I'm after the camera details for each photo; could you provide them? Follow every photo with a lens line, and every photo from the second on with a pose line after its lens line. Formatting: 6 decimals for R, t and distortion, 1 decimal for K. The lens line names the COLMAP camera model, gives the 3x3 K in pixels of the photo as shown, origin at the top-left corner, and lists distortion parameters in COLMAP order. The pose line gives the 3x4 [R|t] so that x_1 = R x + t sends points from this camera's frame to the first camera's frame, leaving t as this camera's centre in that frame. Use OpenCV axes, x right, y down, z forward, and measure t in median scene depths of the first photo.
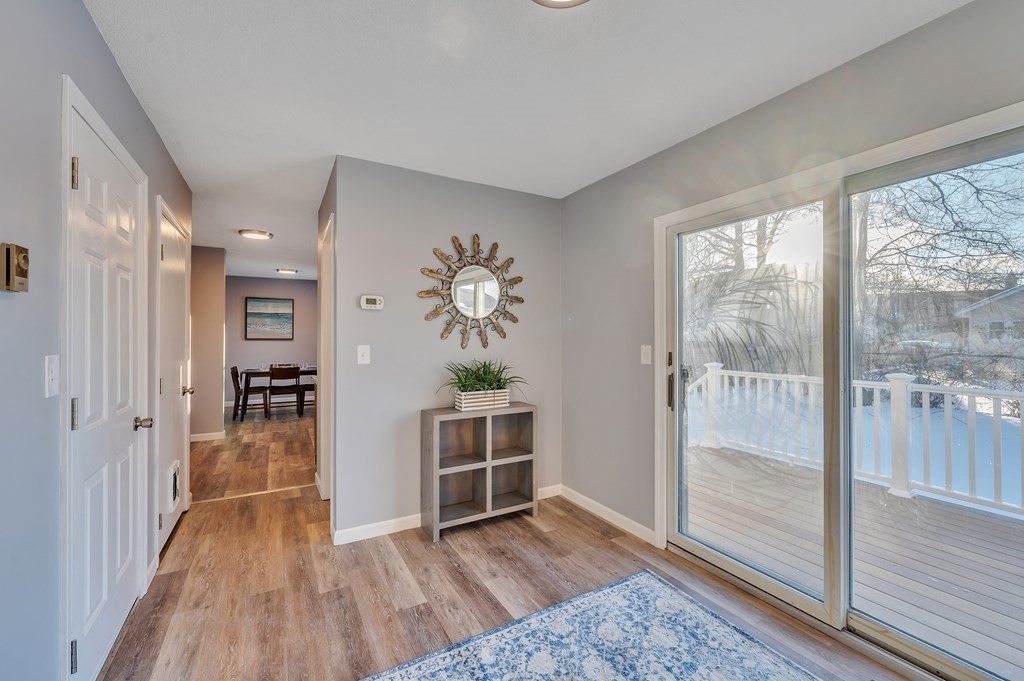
lens RADIAL K [[407.9, 0, 503.8], [0, 407.9, 336.9], [0, 0, 1]] dist [0.000069, -0.000661]
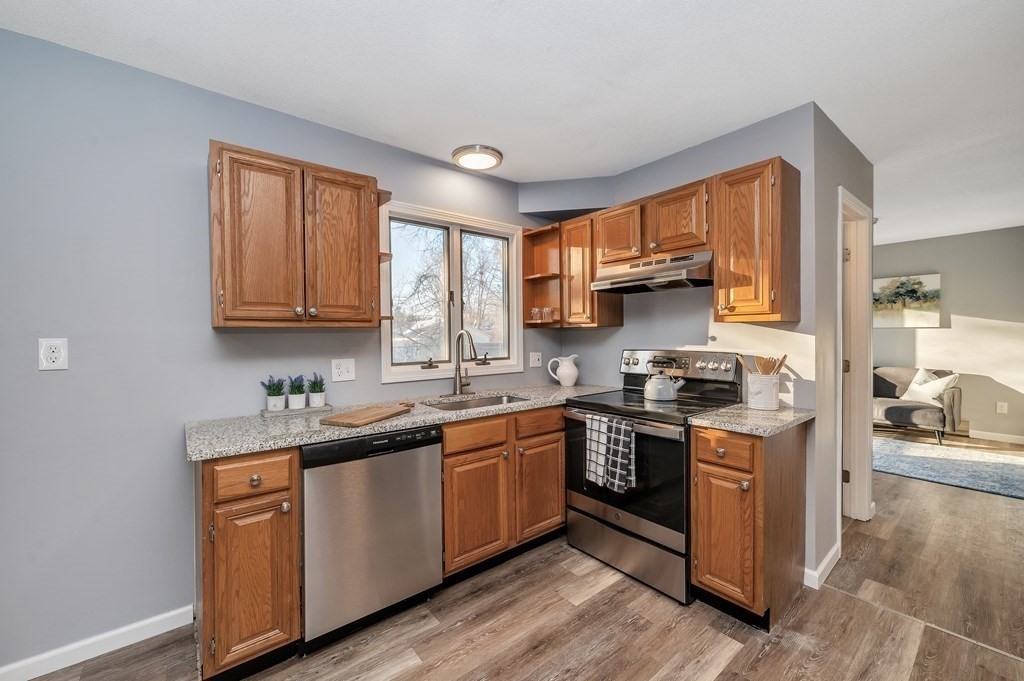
lens RADIAL K [[407.9, 0, 510.6], [0, 407.9, 341.1], [0, 0, 1]] dist [0.000069, -0.000661]
pose [[-0.165590, -0.016817, 0.986051, -0.585291], [0.007625, 0.999803, 0.018332, 0.001463], [-0.986165, 0.010555, -0.165429, 0.939898]]
